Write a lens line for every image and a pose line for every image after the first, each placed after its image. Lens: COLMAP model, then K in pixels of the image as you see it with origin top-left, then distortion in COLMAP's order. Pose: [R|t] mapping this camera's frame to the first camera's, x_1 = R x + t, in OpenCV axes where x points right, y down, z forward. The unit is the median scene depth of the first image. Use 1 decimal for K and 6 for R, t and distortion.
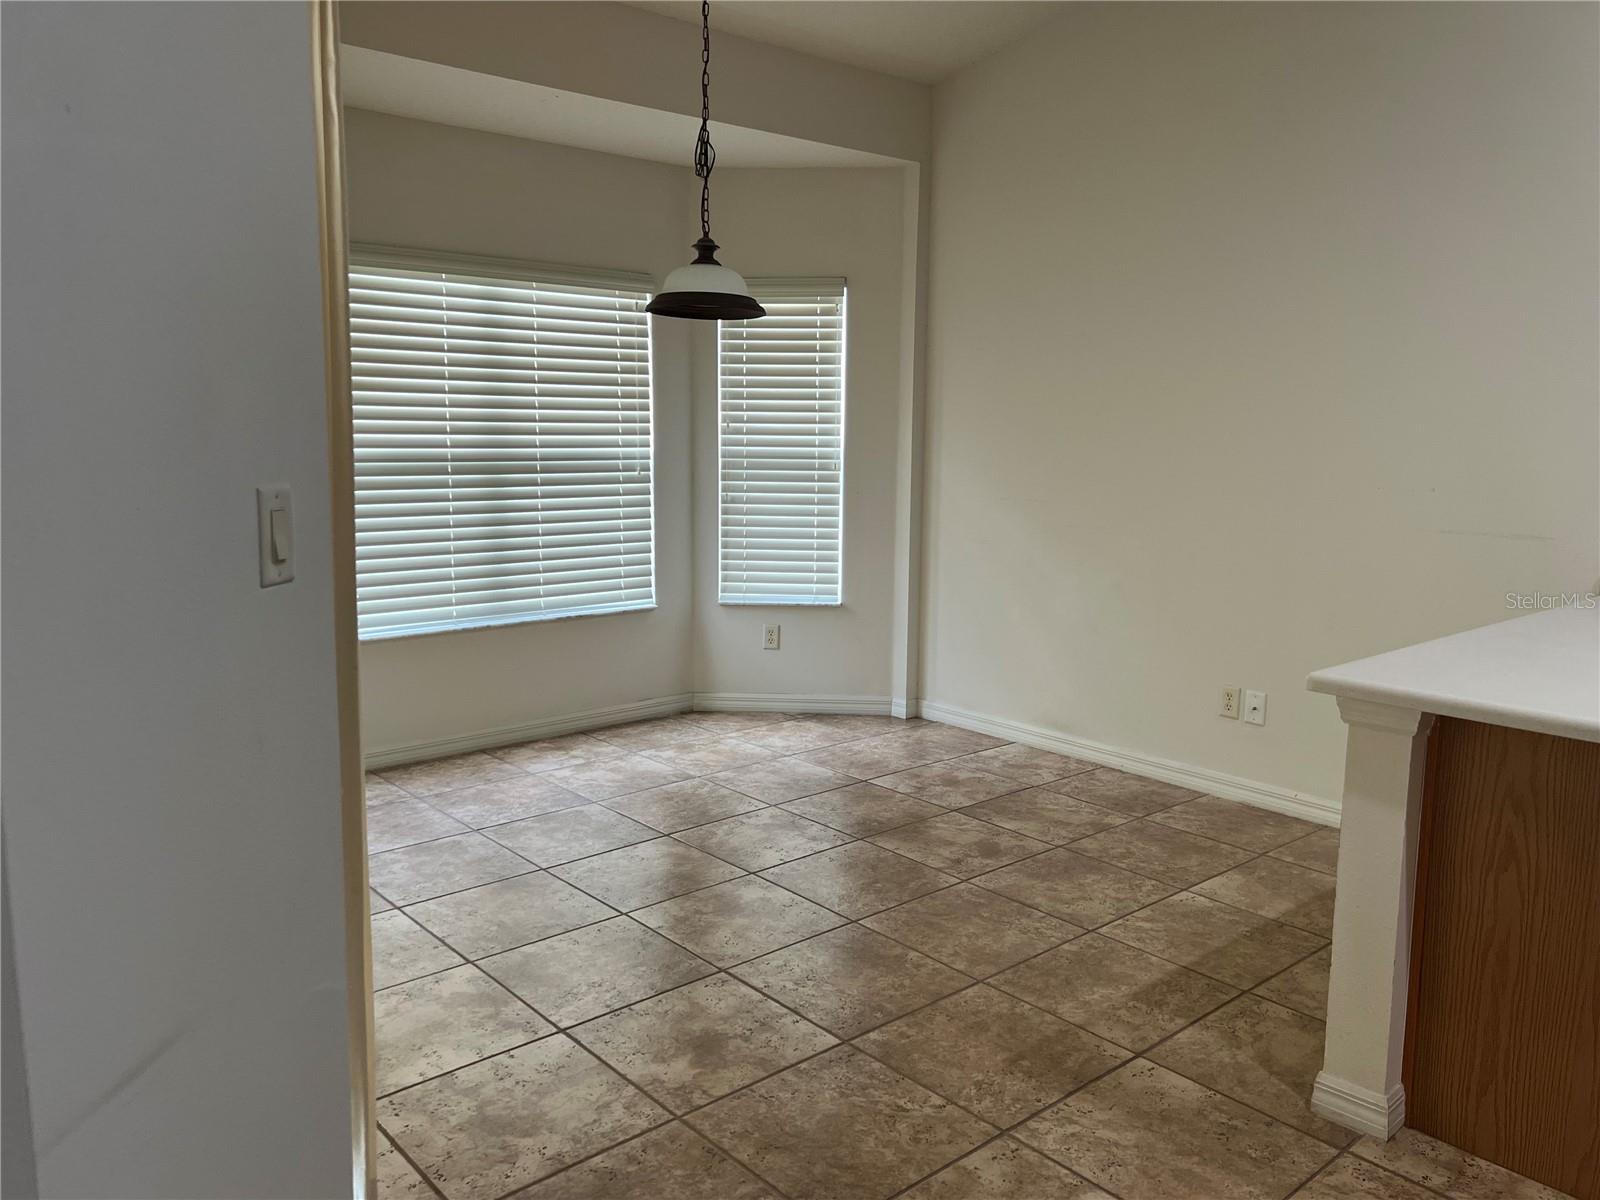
lens RADIAL K [[1213.7, 0, 800.0], [0, 1213.7, 600.0], [0, 0, 1]] dist [0.082041, -0.095832]
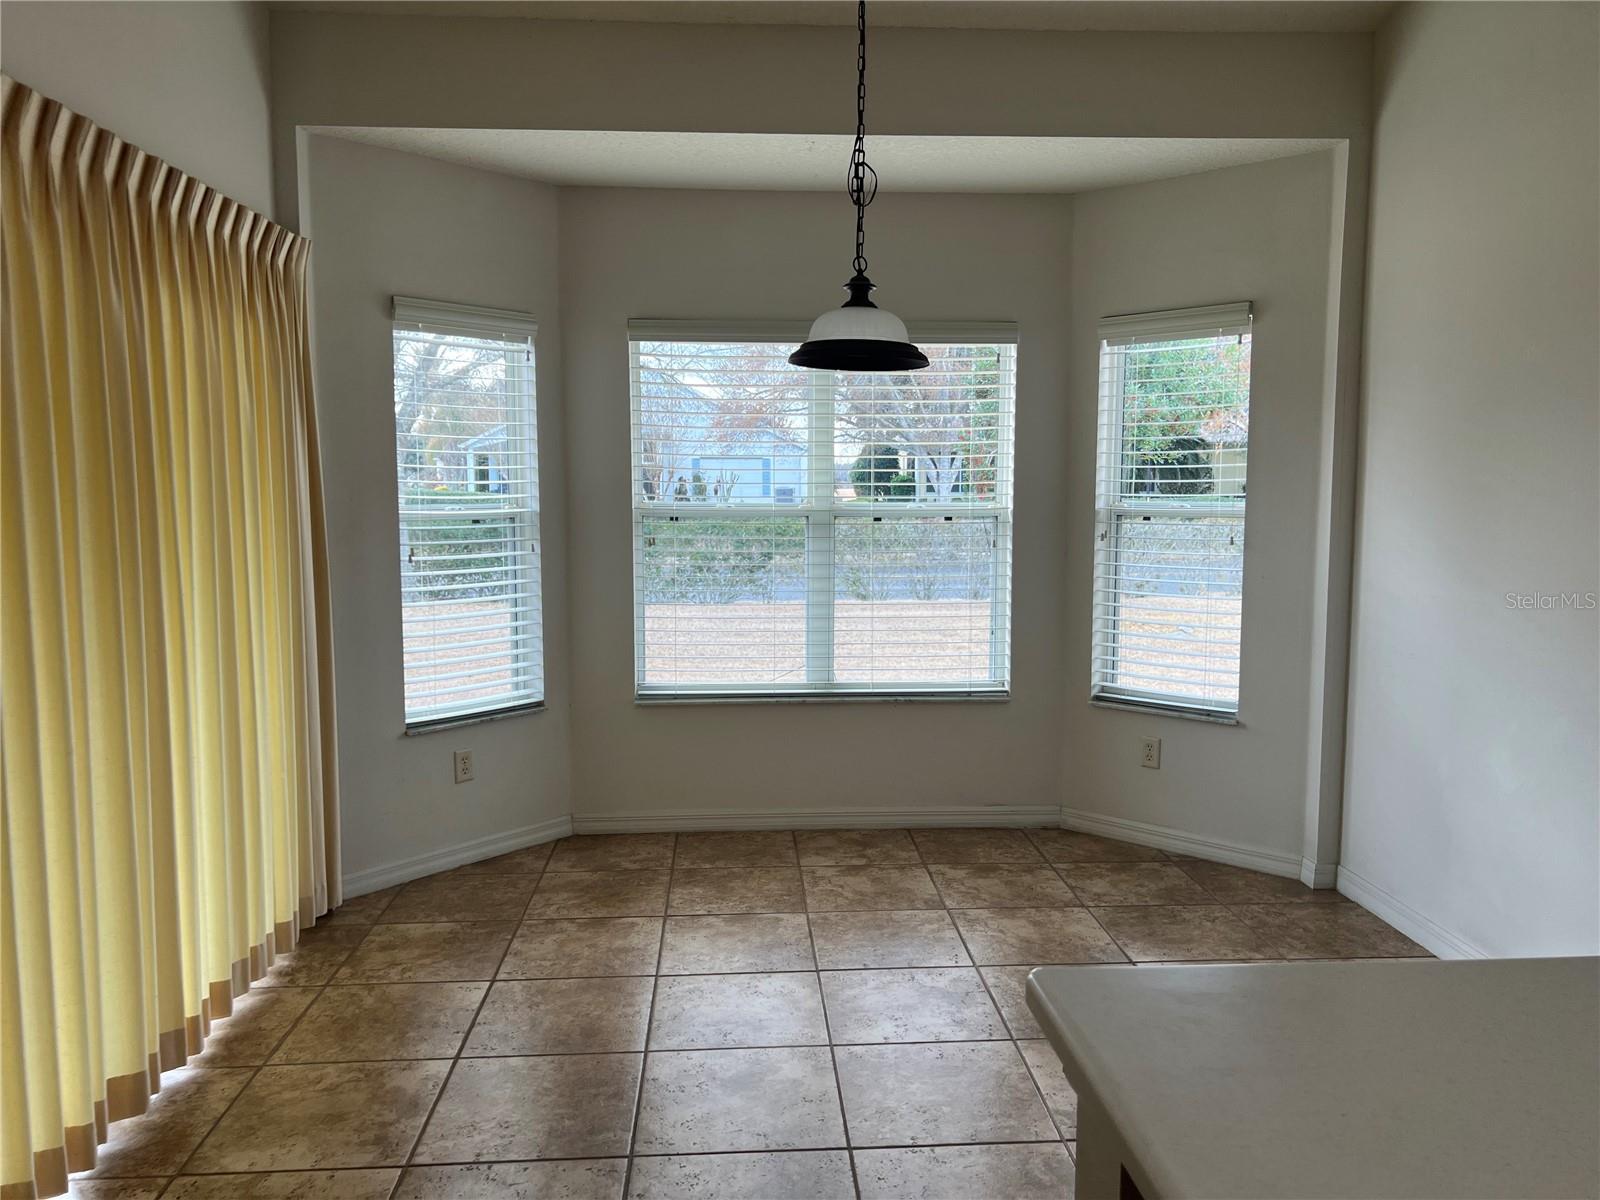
lens RADIAL K [[1213.7, 0, 800.0], [0, 1213.7, 600.0], [0, 0, 1]] dist [0.082041, -0.095832]
pose [[0.791134, 0.056721, -0.609008, 0.353706], [-0.085198, 0.996203, -0.017894, -0.045344], [0.605681, 0.066042, 0.792962, 0.269166]]
